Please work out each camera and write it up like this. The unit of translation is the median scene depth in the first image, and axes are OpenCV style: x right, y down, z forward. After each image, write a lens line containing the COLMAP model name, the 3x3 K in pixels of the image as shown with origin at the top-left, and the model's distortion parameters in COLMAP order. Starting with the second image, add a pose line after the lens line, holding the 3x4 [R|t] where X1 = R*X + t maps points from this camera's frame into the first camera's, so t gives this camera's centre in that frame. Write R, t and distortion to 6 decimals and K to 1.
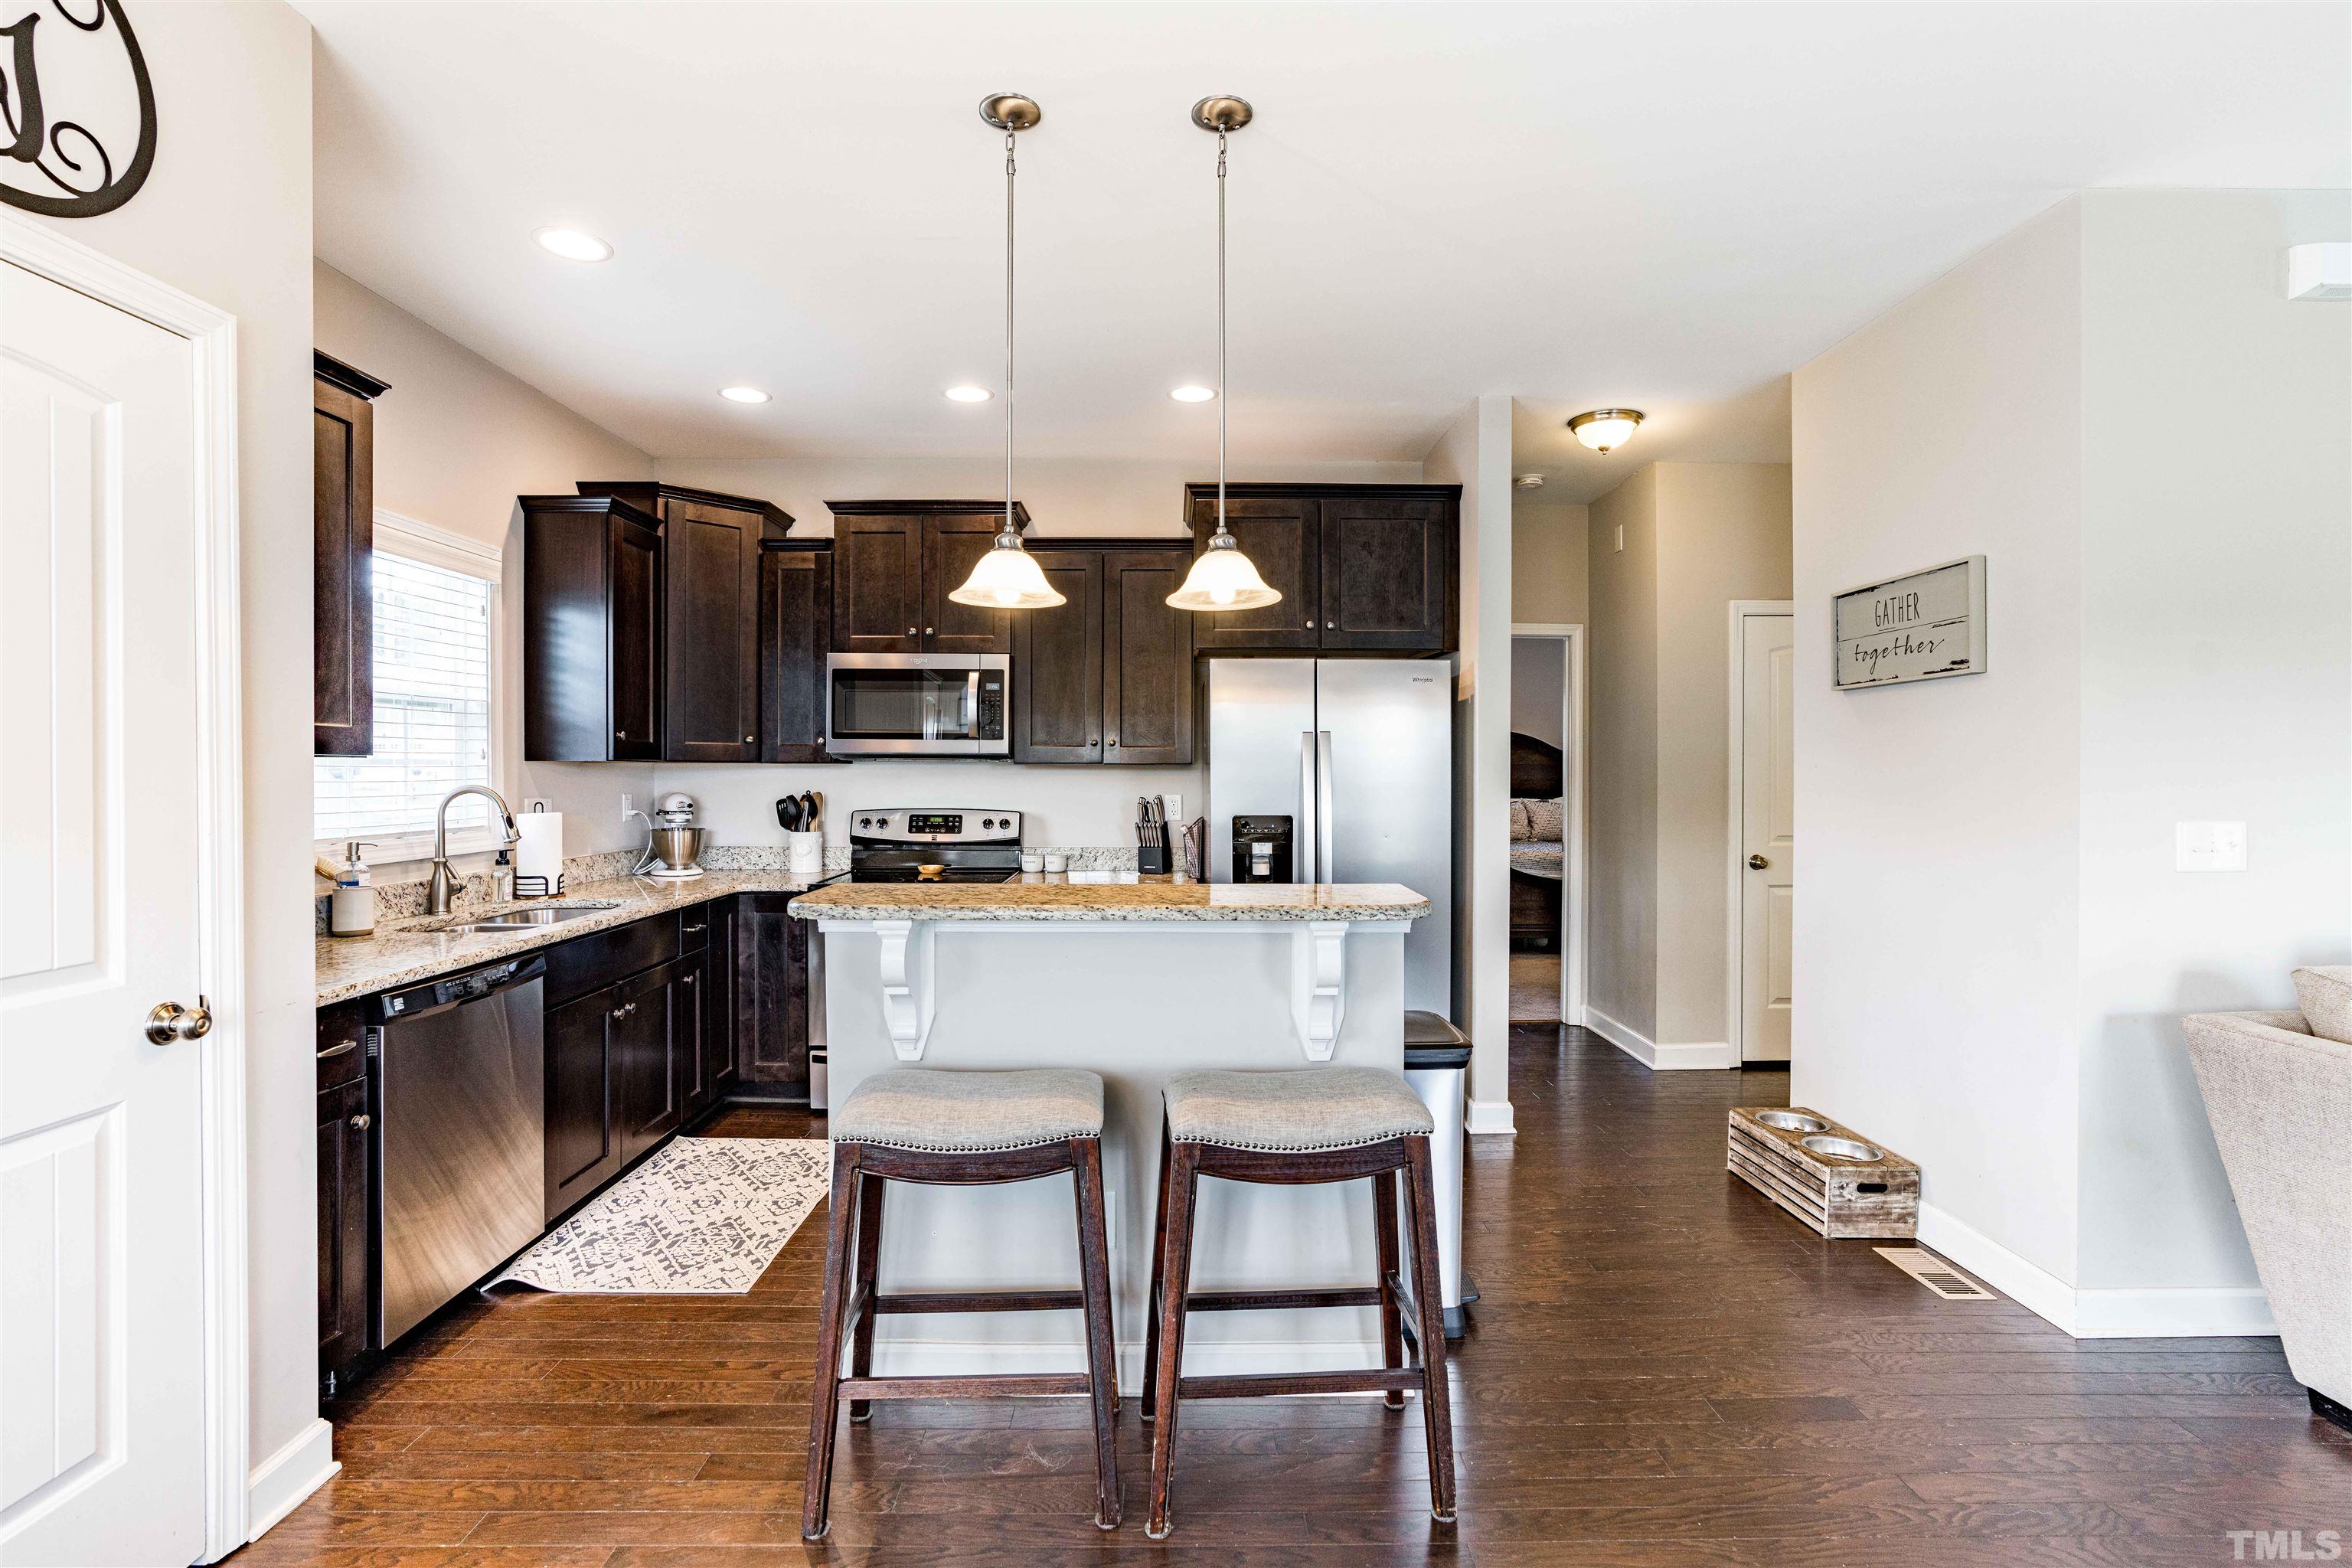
lens RADIAL K [[1073.3, 0, 1179.5], [0, 1073.3, 777.7], [0, 0, 1]] dist [-0.047771, 0.021548]
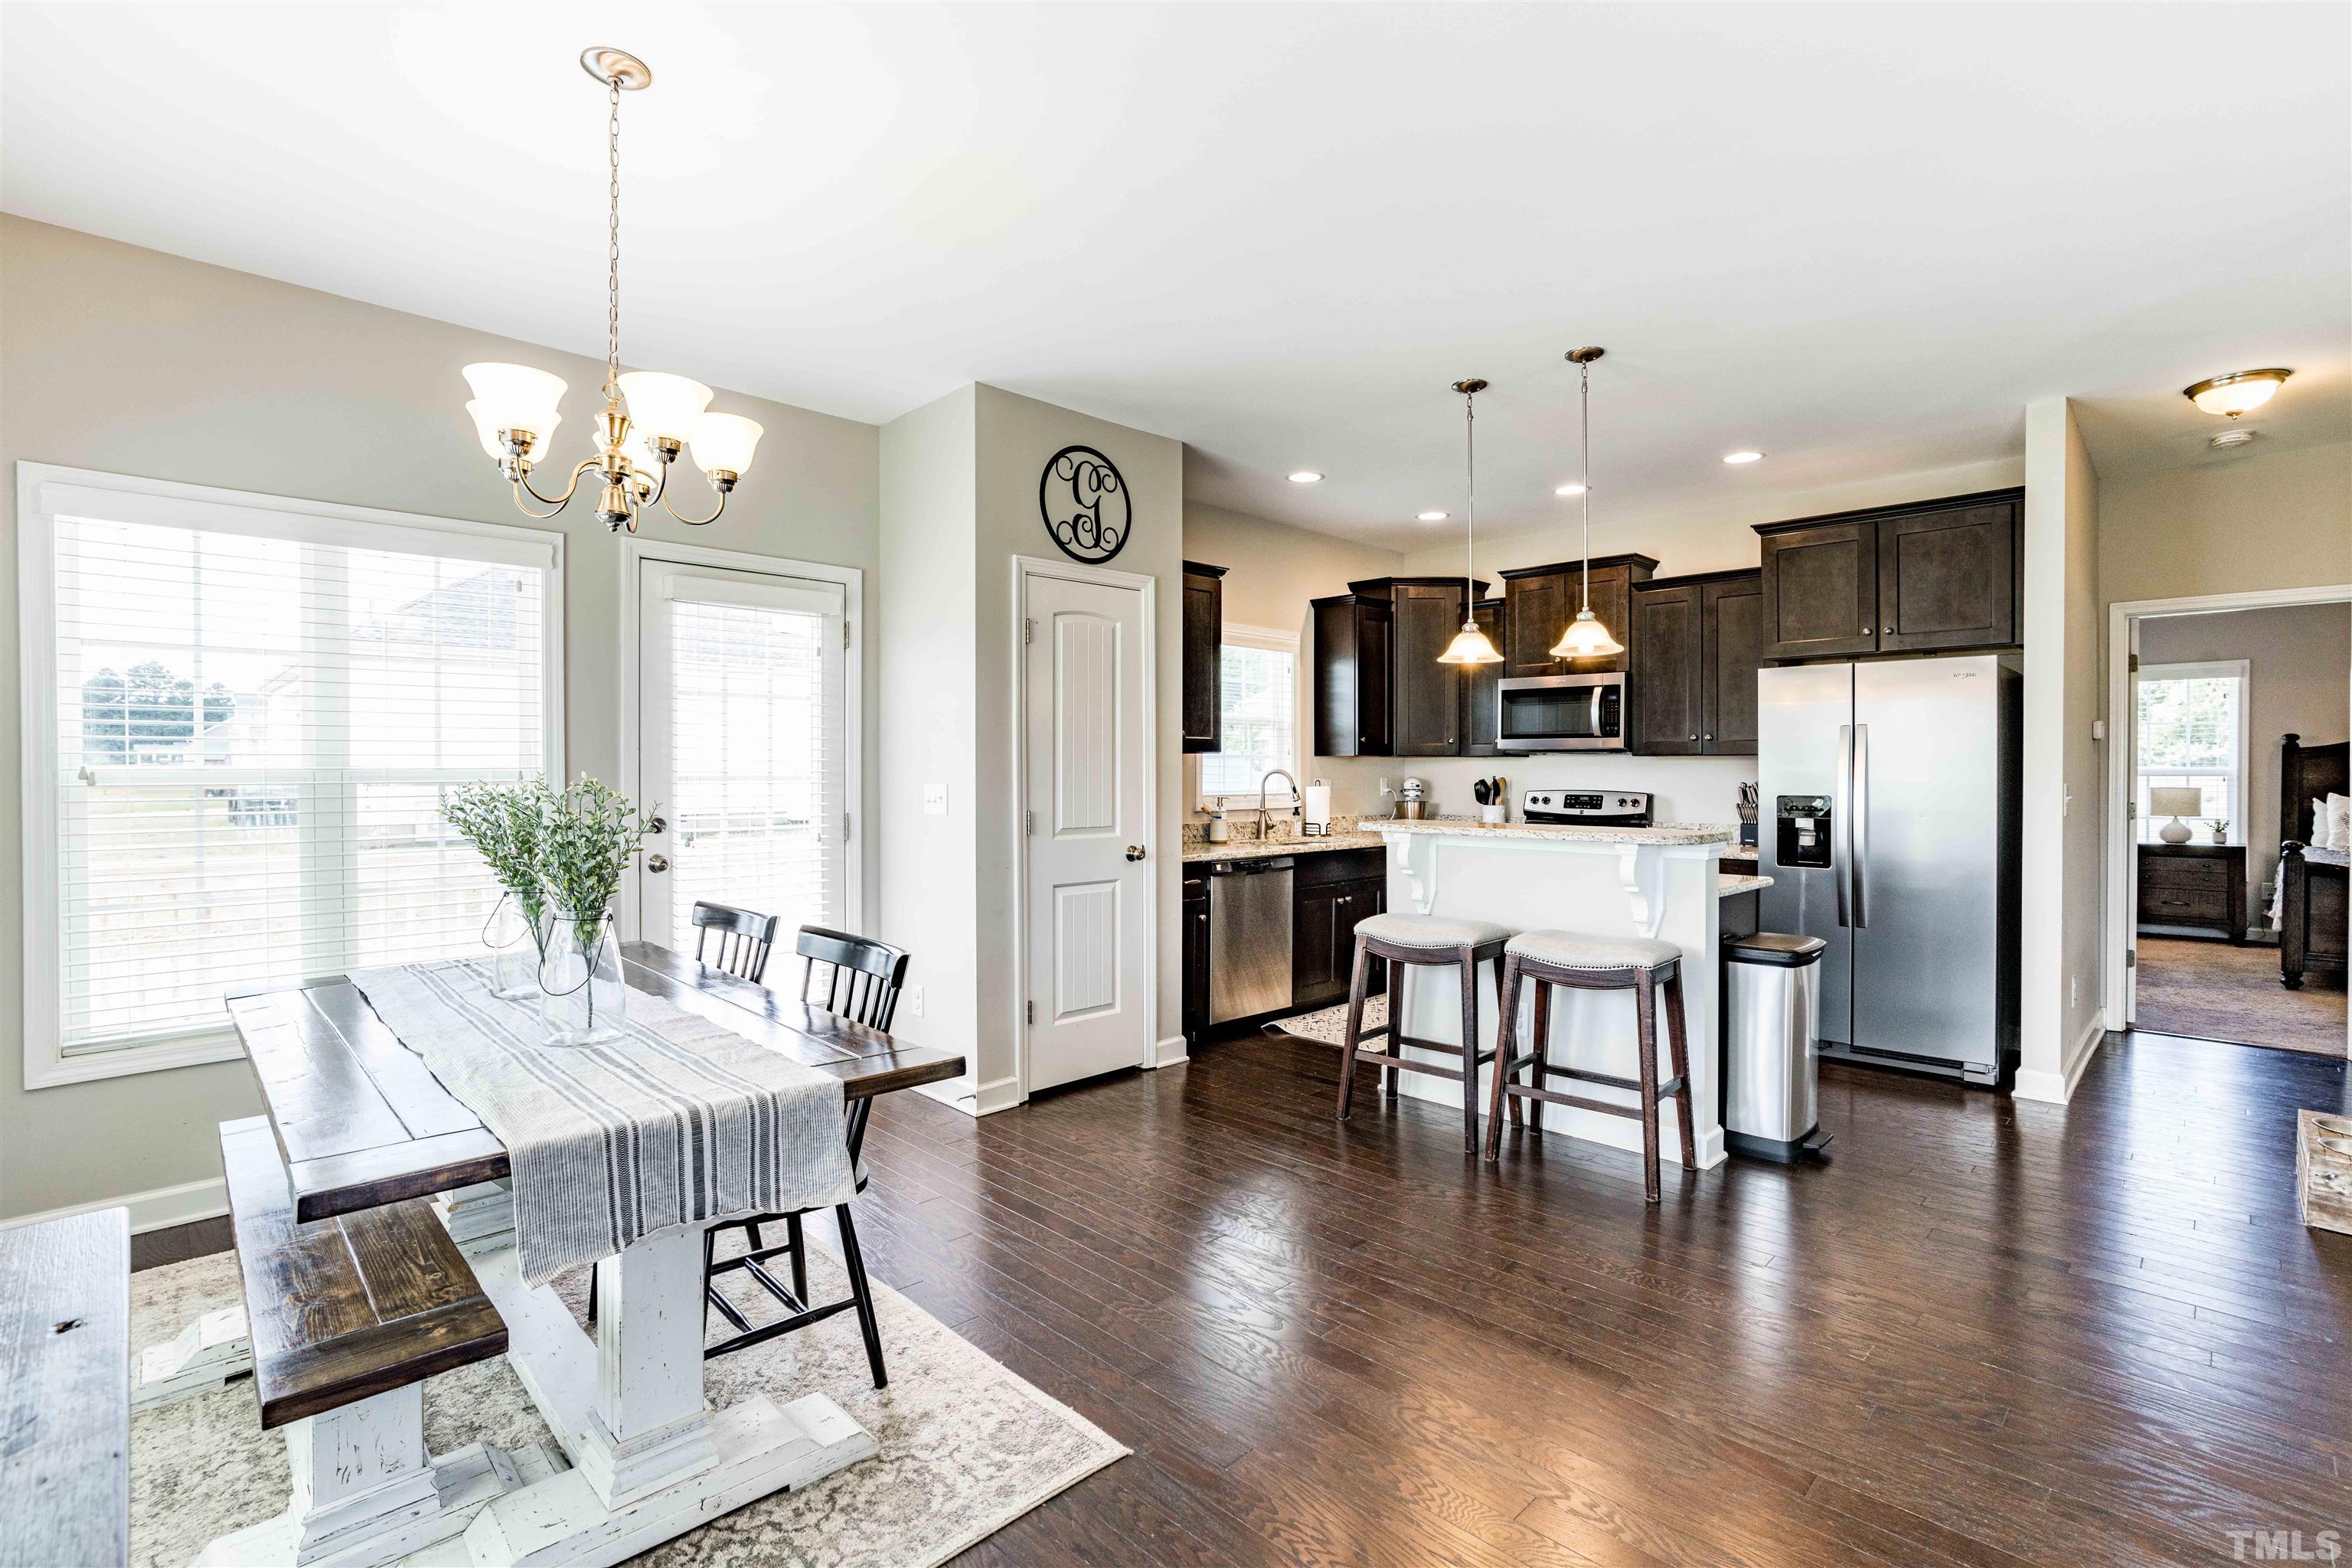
lens RADIAL K [[1073.3, 0, 1179.5], [0, 1073.3, 777.7], [0, 0, 1]] dist [-0.047771, 0.021548]
pose [[0.696299, 0.003957, -0.717741, 0.484855], [-0.005497, 0.999985, 0.000181, 0.020444], [0.717731, 0.003819, 0.696310, -0.366317]]
